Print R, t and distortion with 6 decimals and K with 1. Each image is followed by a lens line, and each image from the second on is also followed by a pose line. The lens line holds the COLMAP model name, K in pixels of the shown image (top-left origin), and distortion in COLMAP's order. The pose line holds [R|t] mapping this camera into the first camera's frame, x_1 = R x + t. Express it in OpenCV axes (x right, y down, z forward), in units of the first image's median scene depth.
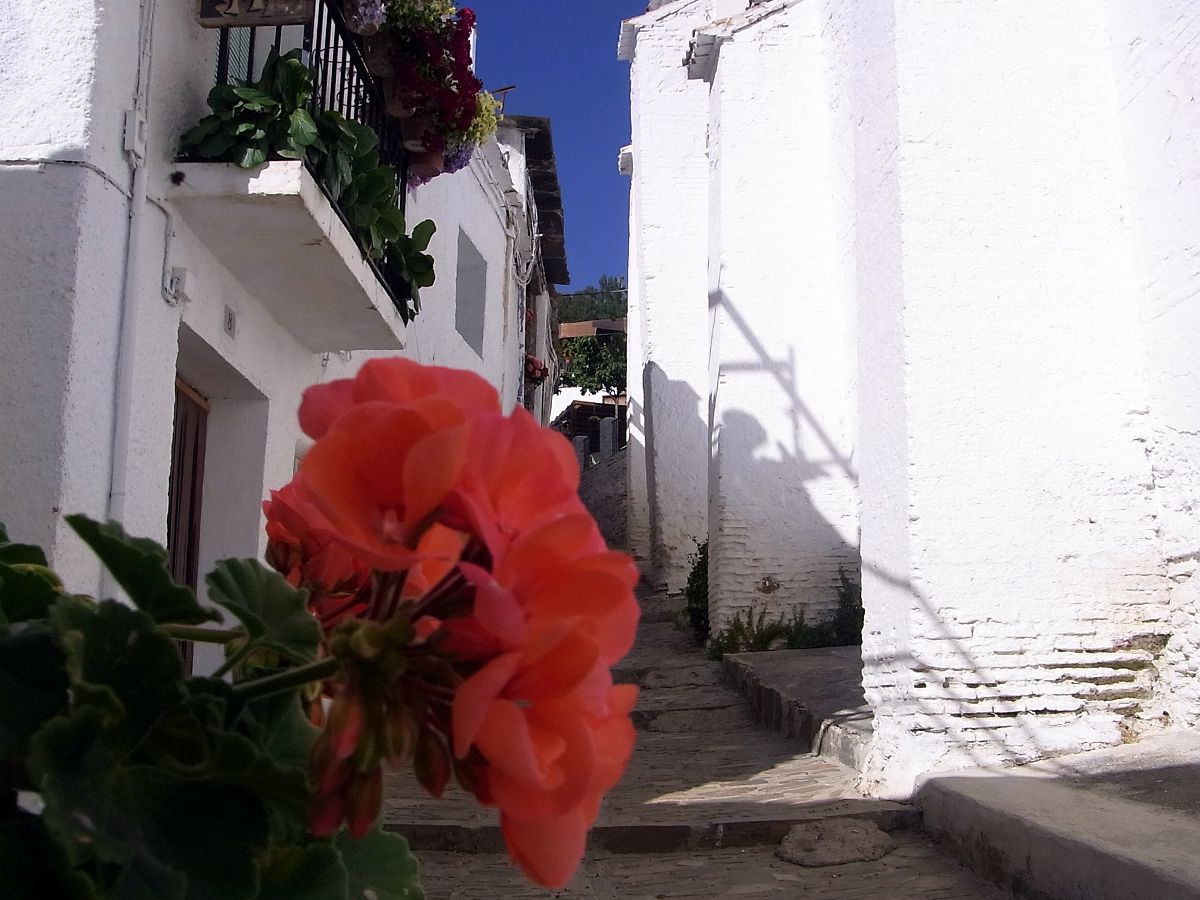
lens RADIAL K [[1125.3, 0, 600.0], [0, 1125.3, 450.0], [0, 0, 1]] dist [-0.000040, -0.000152]
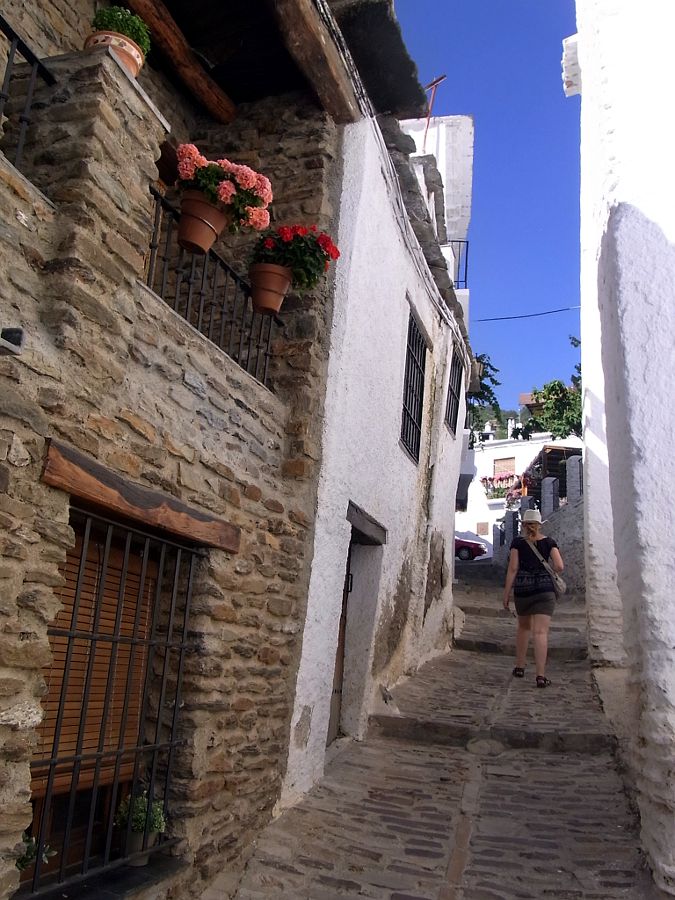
lens RADIAL K [[731.7, 0, 337.5], [0, 731.7, 450.0], [0, 0, 1]] dist [-0.039732, 0.002027]
pose [[0.946226, -0.024017, -0.322615, 0.024126], [0.002008, 0.997657, -0.068380, 0.011288], [0.323501, 0.064056, 0.944057, 0.529261]]
